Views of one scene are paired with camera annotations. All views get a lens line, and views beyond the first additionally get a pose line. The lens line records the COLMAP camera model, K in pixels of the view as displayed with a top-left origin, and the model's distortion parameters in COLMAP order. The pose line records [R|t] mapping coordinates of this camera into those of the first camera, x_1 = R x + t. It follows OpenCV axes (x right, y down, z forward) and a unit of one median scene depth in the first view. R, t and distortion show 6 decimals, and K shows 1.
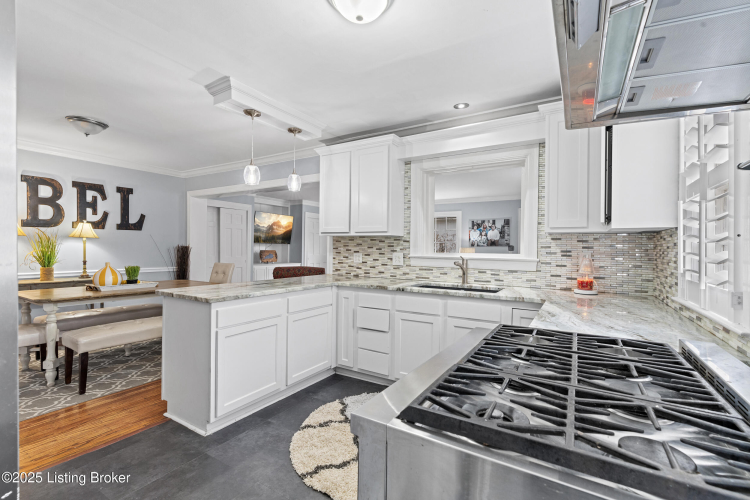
lens RADIAL K [[338.1, 0, 374.2], [0, 338.1, 245.0], [0, 0, 1]] dist [-0.004092, -0.000303]
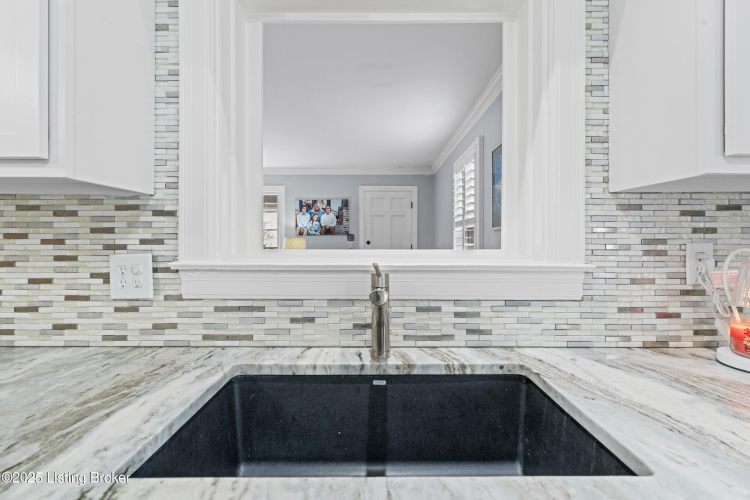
lens RADIAL K [[338.1, 0, 374.2], [0, 338.1, 245.0], [0, 0, 1]] dist [-0.004092, -0.000303]
pose [[0.851368, -0.019786, 0.524196, 0.094485], [0.004770, 0.999539, 0.029981, 0.008202], [-0.524548, -0.023024, 0.851070, 0.653738]]
